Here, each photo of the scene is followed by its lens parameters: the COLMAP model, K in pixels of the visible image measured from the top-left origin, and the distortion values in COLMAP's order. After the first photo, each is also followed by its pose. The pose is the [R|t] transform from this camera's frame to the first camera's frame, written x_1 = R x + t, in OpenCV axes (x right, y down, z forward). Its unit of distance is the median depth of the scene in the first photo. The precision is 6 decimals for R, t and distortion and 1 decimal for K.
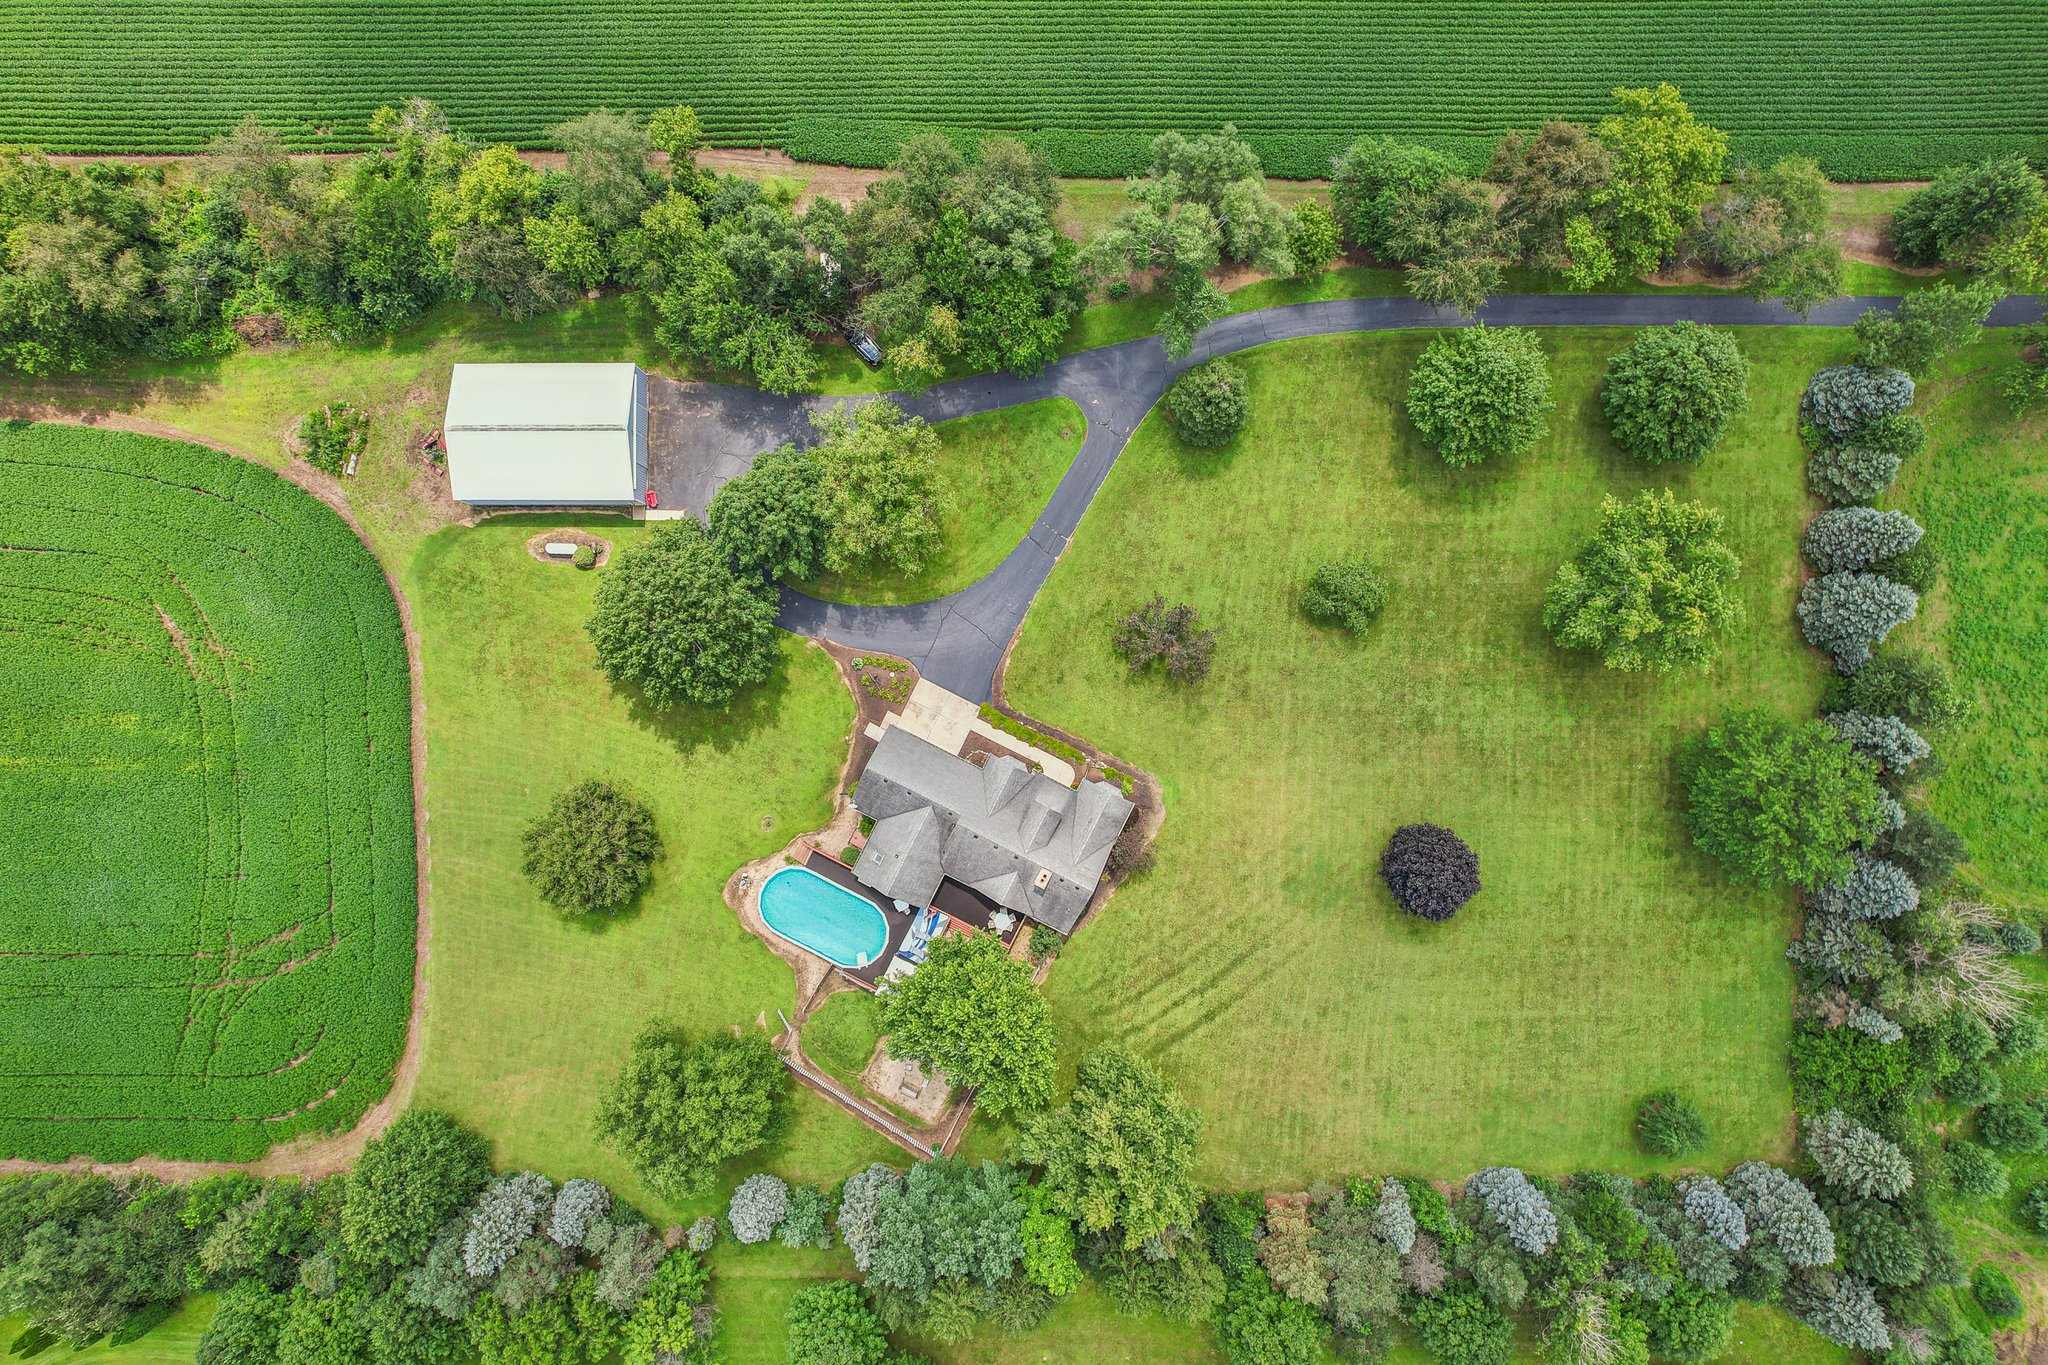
lens RADIAL K [[1340.5, 0, 1022.9], [0, 1340.5, 705.9], [0, 0, 1]] dist [-0.055448, 0.028458]
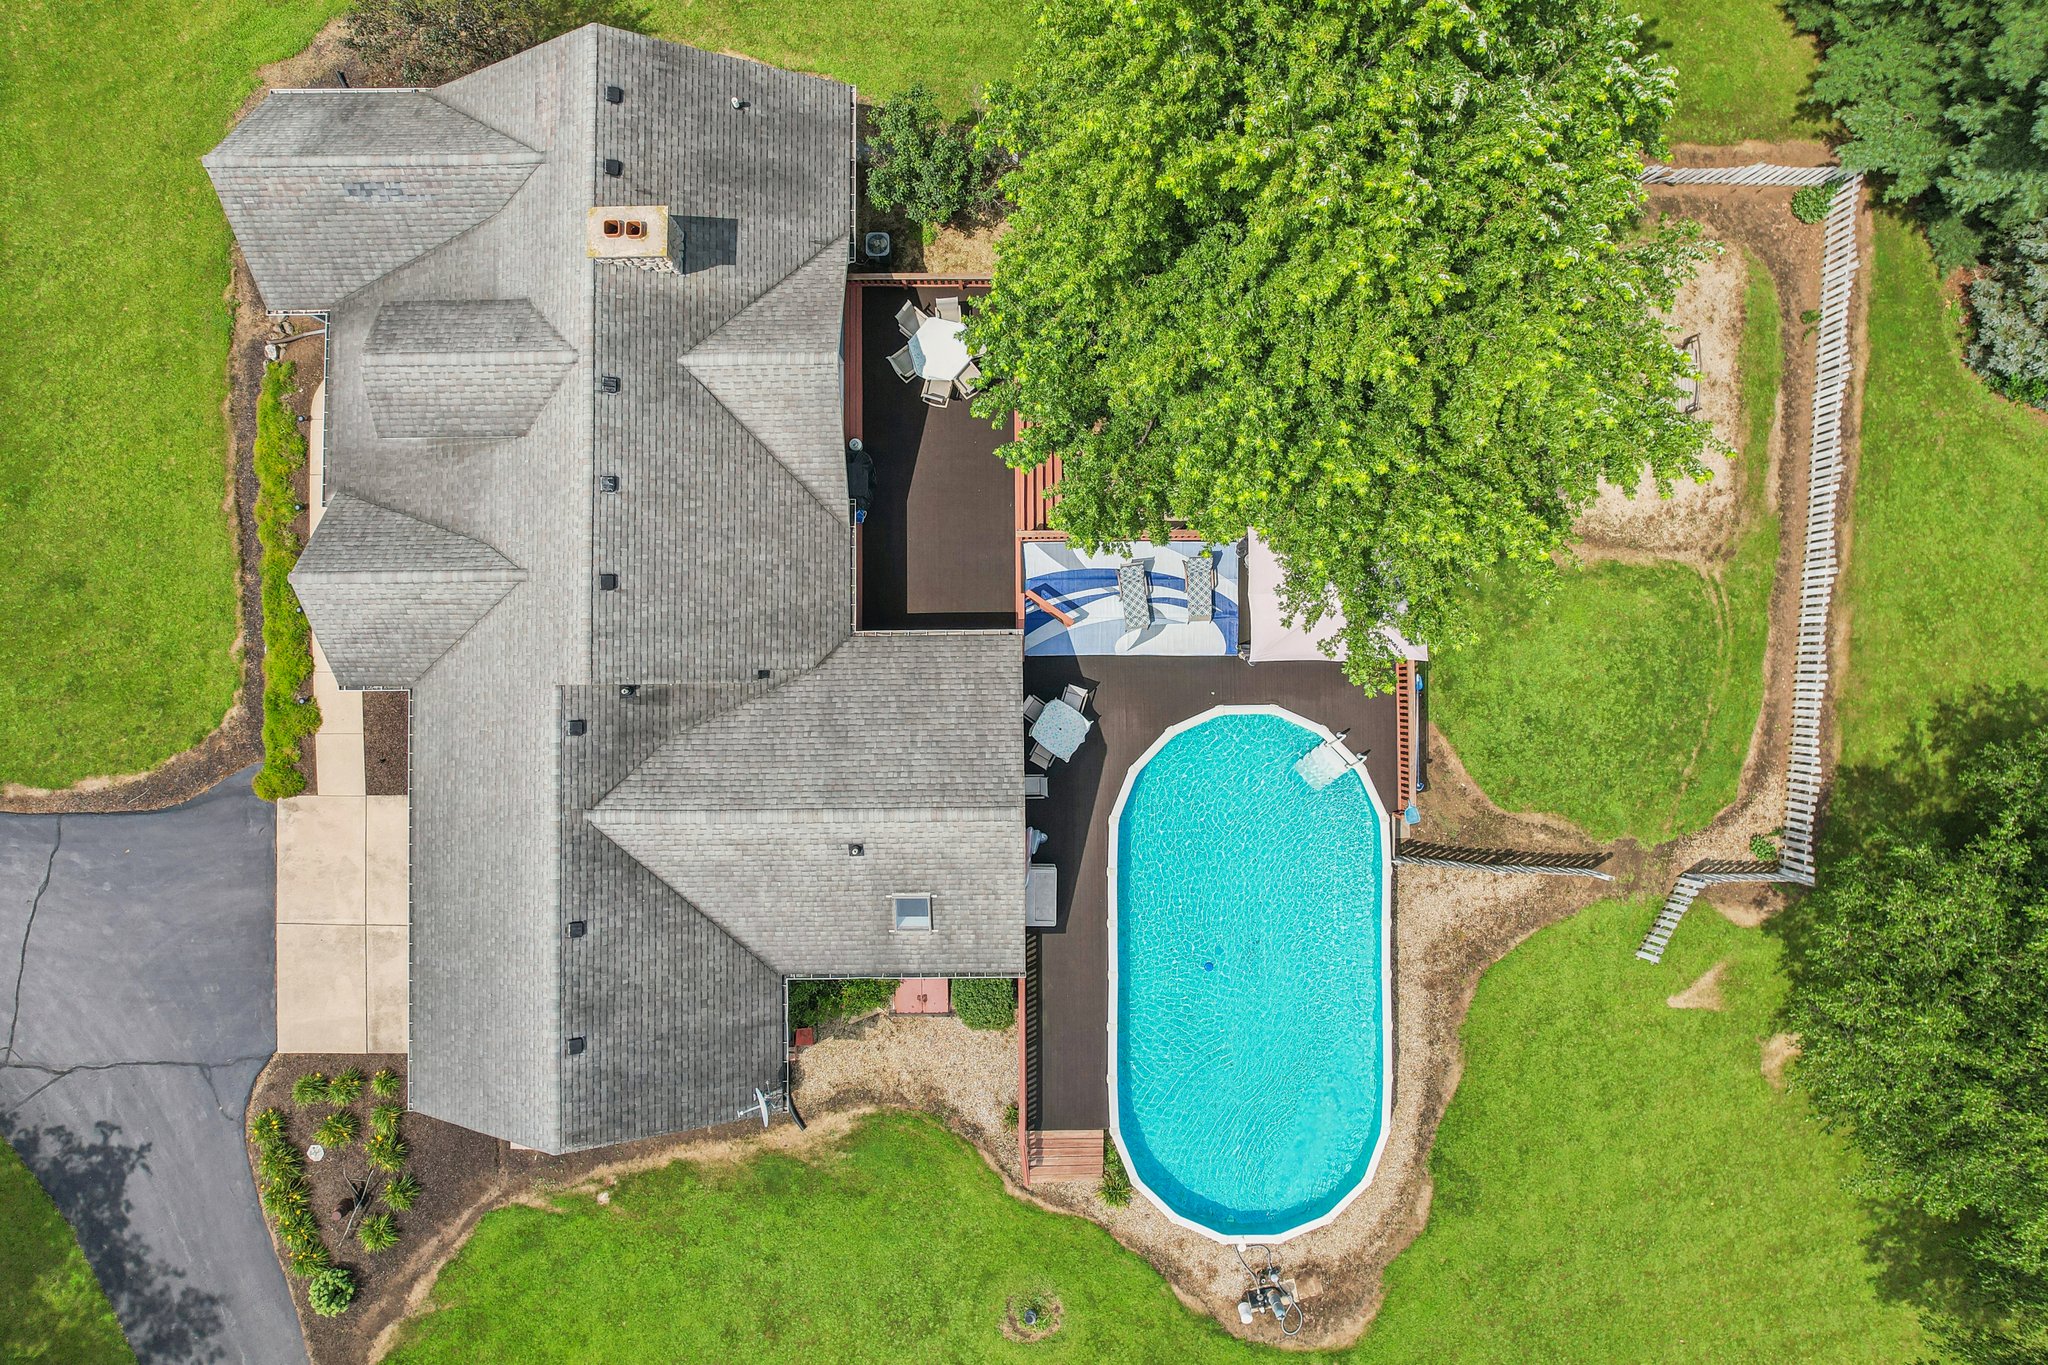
lens RADIAL K [[1340.5, 0, 1022.9], [0, 1340.5, 705.9], [0, 0, 1]] dist [-0.055448, 0.028458]
pose [[-0.464566, -0.885502, -0.008037, -0.081653], [0.885336, -0.464246, -0.025633, 0.150782], [0.018967, -0.019023, 0.999639, 0.747313]]
